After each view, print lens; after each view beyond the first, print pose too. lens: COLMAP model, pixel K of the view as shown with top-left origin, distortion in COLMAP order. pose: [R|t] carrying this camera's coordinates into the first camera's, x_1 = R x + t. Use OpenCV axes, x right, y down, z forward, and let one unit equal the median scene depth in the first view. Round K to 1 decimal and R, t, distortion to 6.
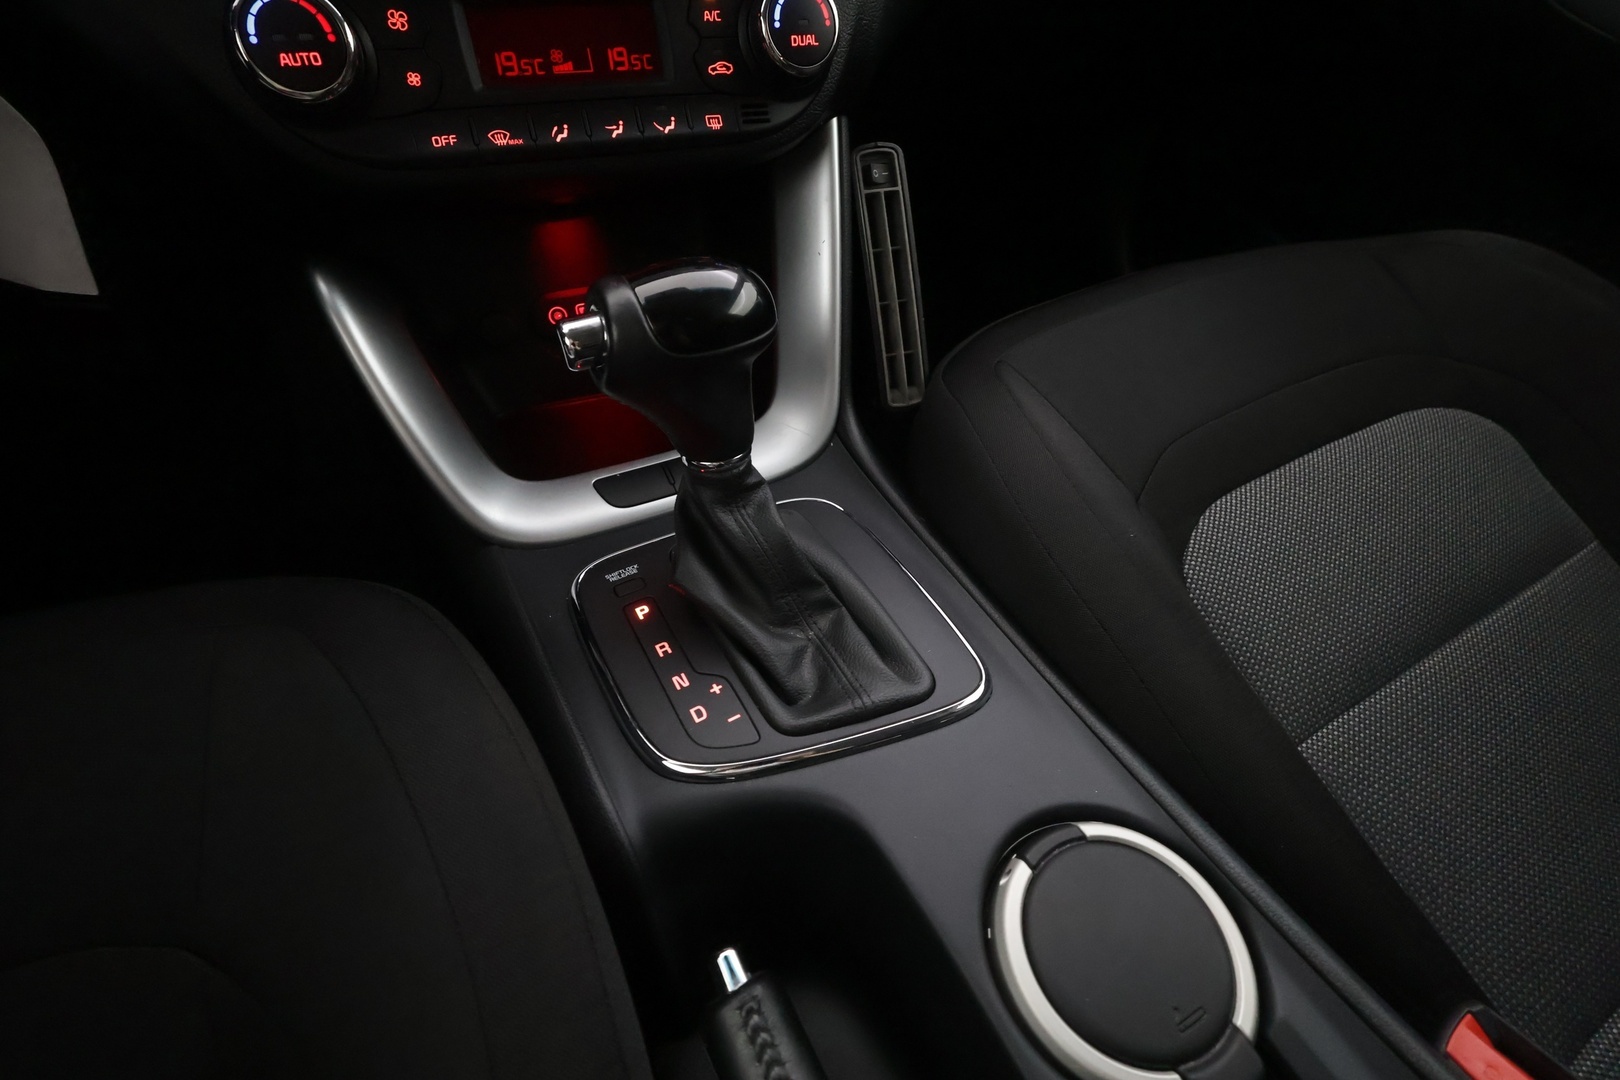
lens RADIAL K [[756.7, 0, 819.5], [0, 756.7, 548.4], [0, 0, 1]] dist [0.000261, 0.000148]
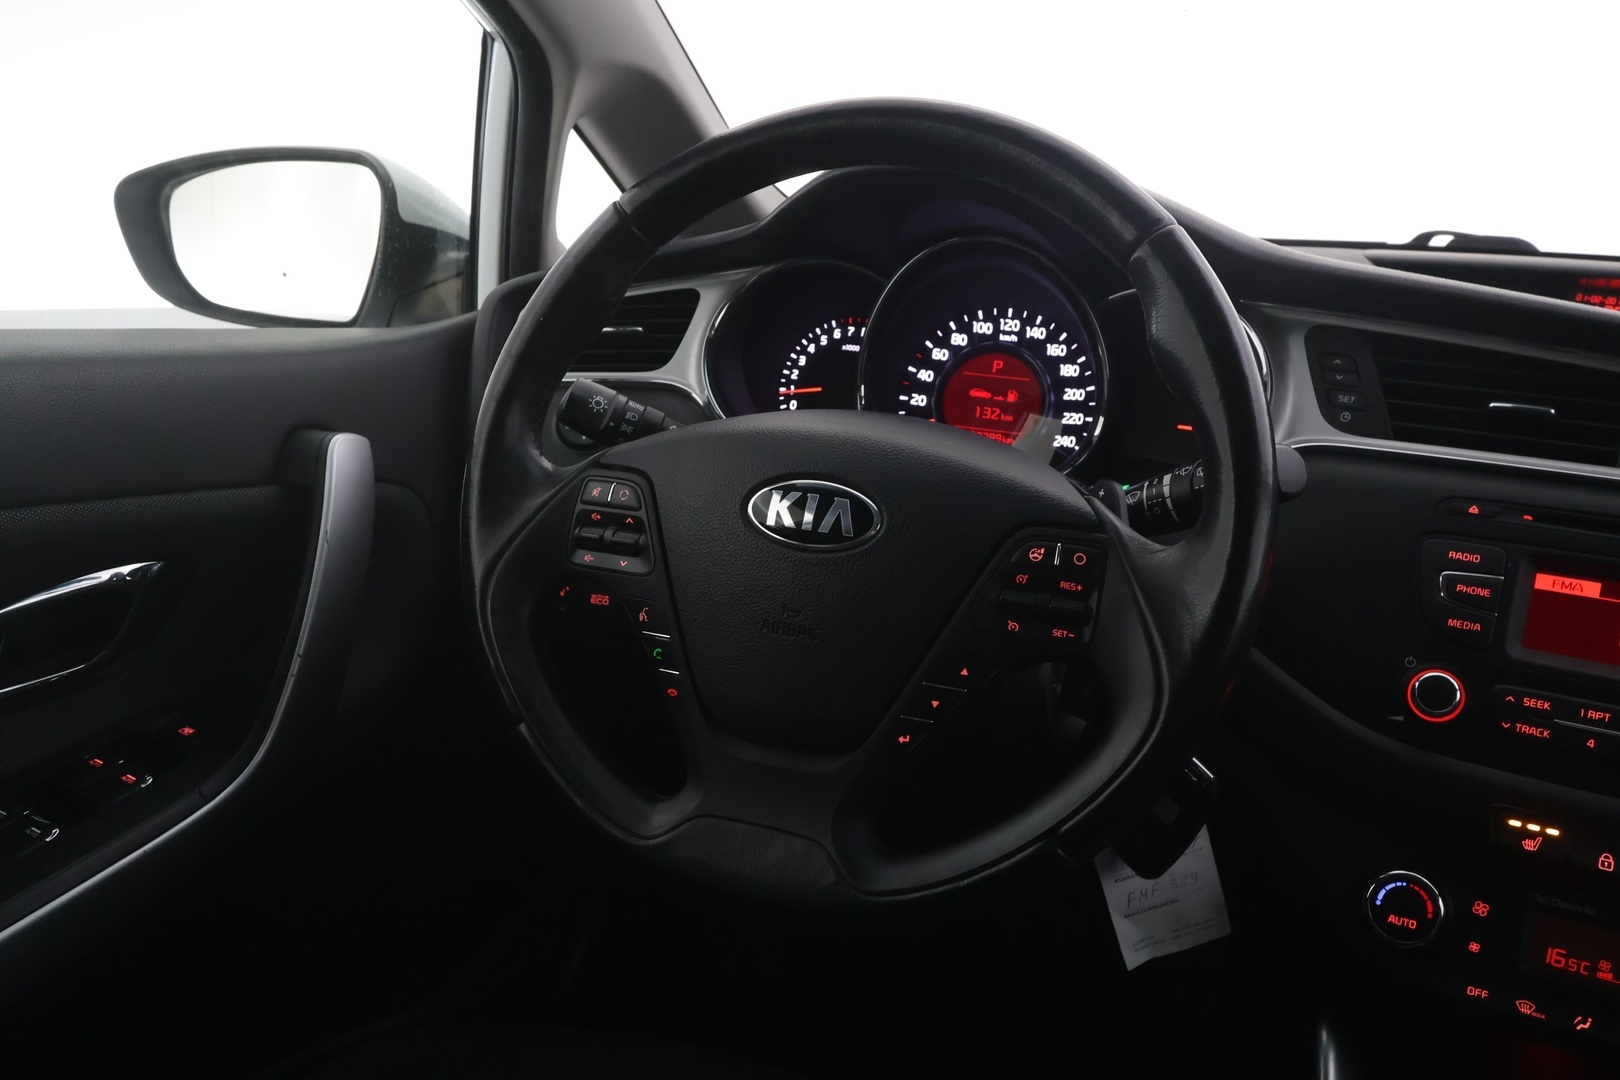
lens RADIAL K [[1270.7, 0, 815.0], [0, 1270.7, 542.6], [0, 0, 1]] dist [0.003957, 0.002315]
pose [[0.631549, 0.178555, -0.754496, 0.239873], [-0.559705, 0.778402, -0.284288, 0.080711], [0.536540, 0.601837, 0.591538, -1.158923]]
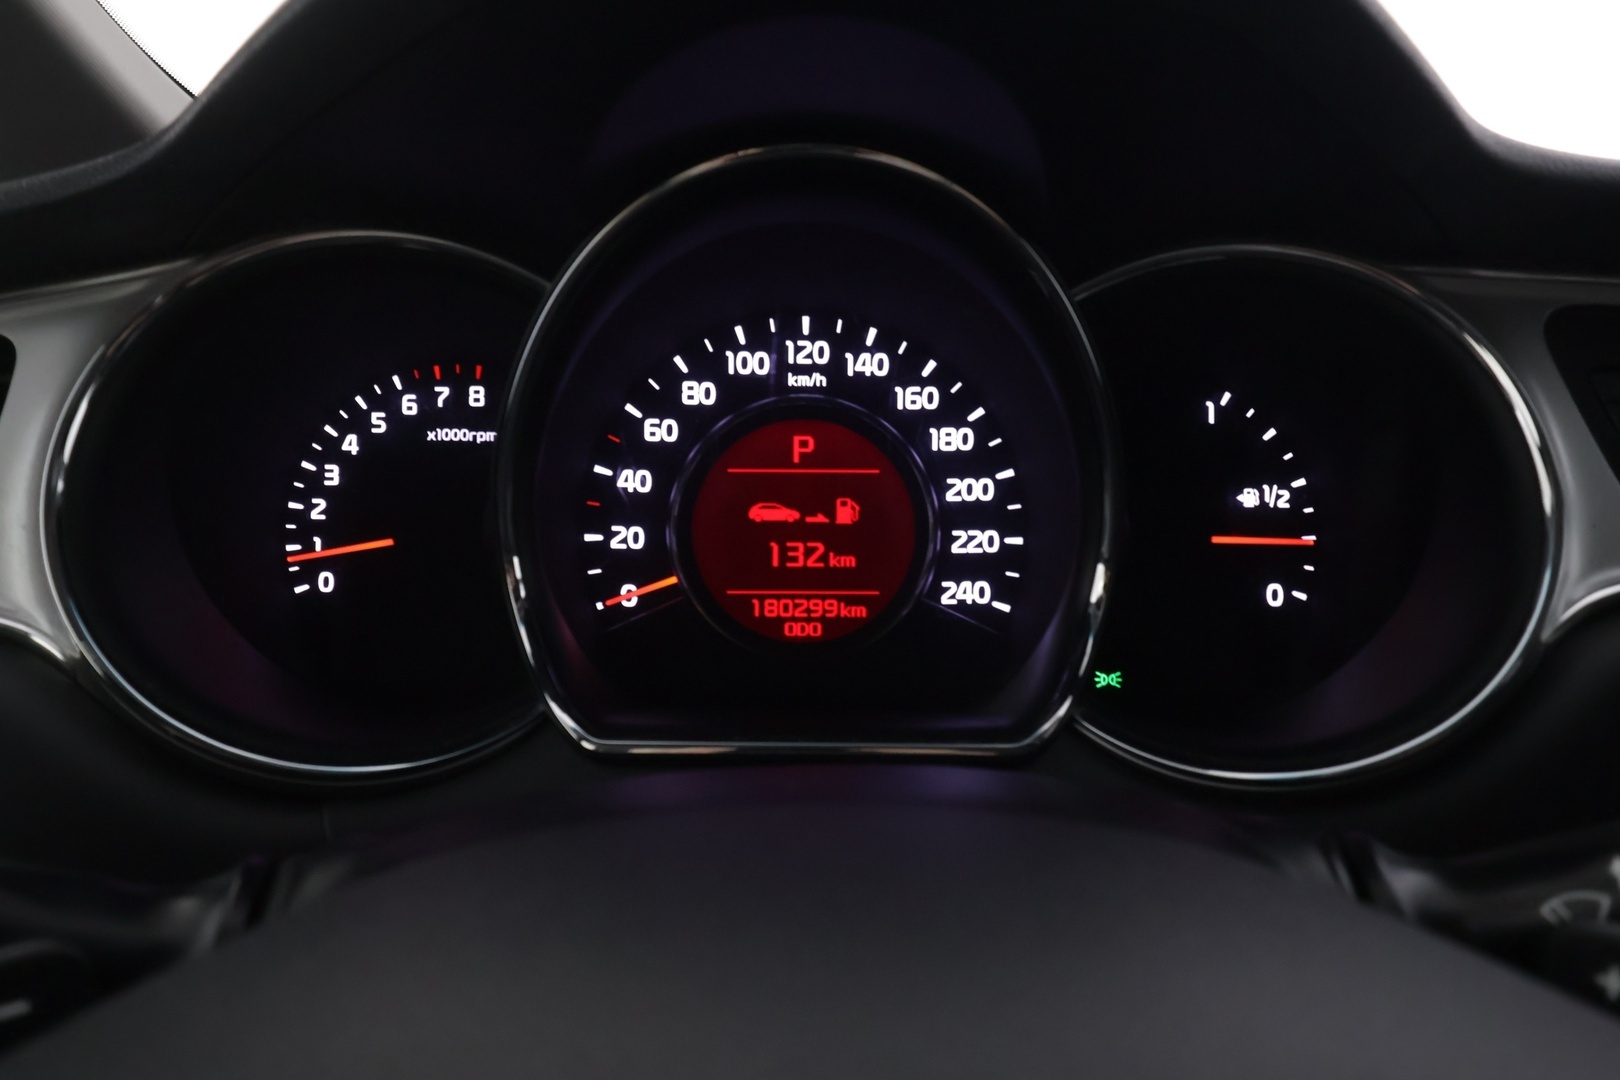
lens RADIAL K [[1270.7, 0, 815.0], [0, 1270.7, 542.6], [0, 0, 1]] dist [0.003957, 0.002315]
pose [[0.880239, 0.078381, -0.468012, -1.011870], [-0.303707, 0.850862, -0.428715, -0.590547], [0.364610, 0.519510, 0.772767, -0.476123]]
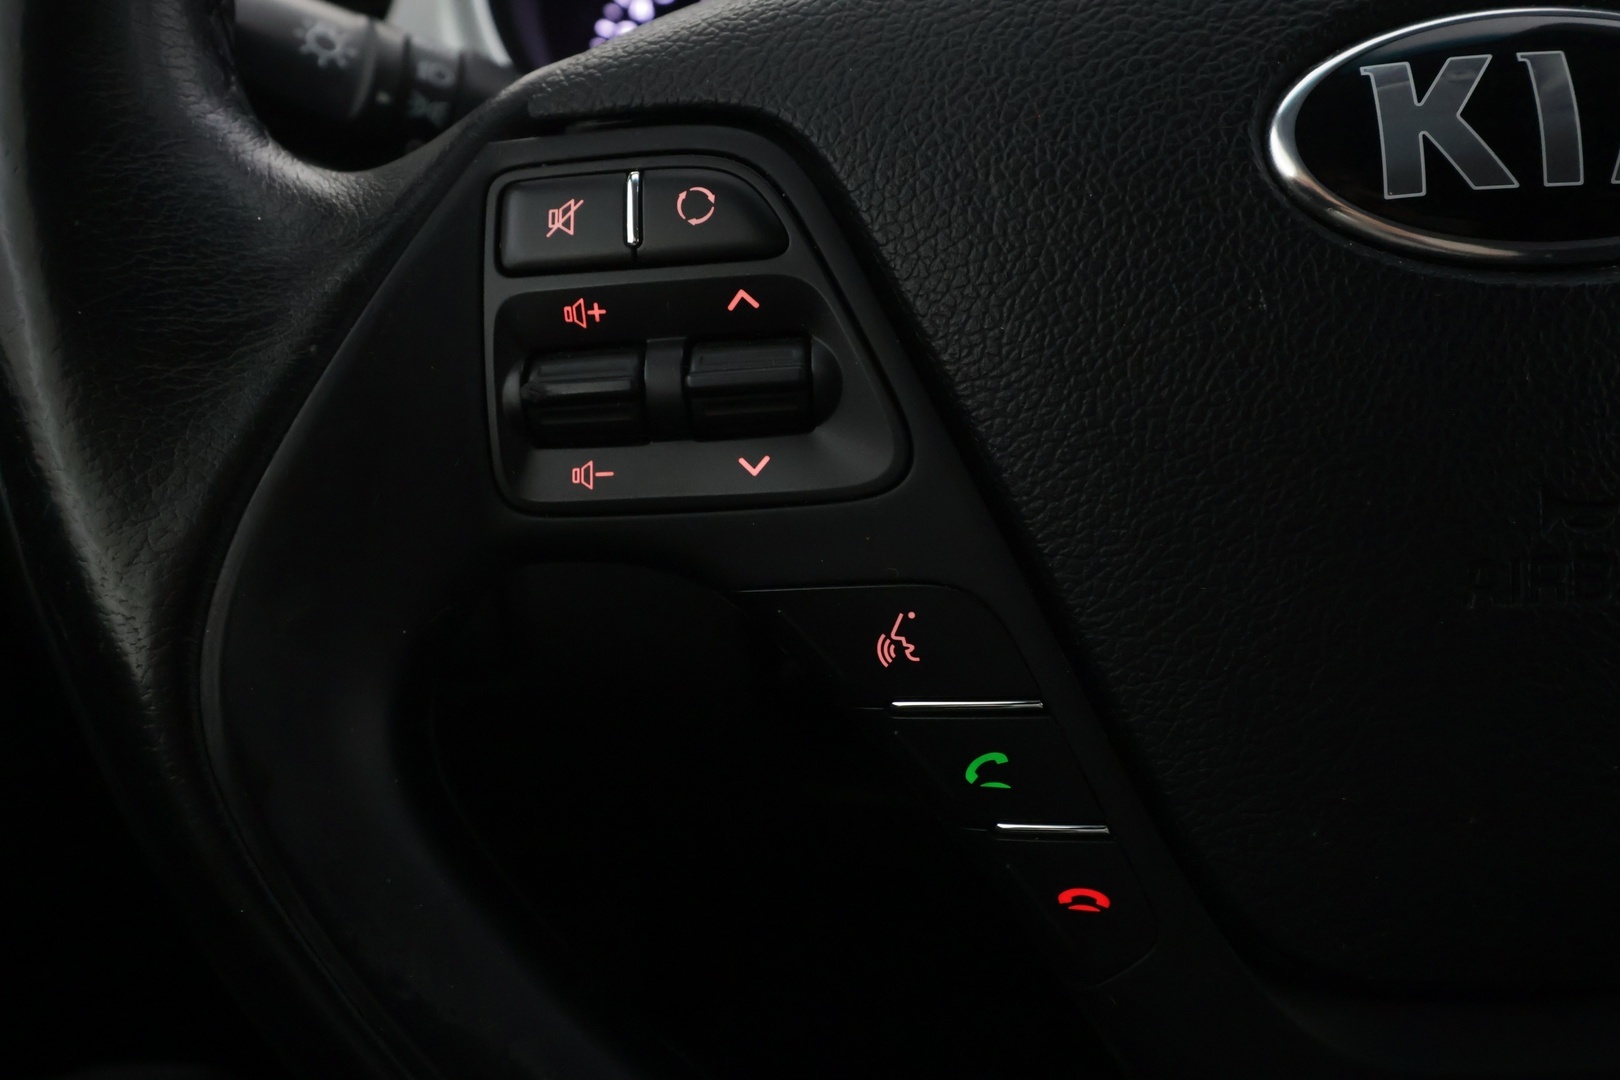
lens RADIAL K [[1270.7, 0, 815.0], [0, 1270.7, 542.6], [0, 0, 1]] dist [0.003957, 0.002315]
pose [[0.880429, 0.085505, -0.466405, -1.091630], [-0.274017, 0.894490, -0.353274, -0.076527], [0.386988, 0.438836, 0.810965, -0.561417]]
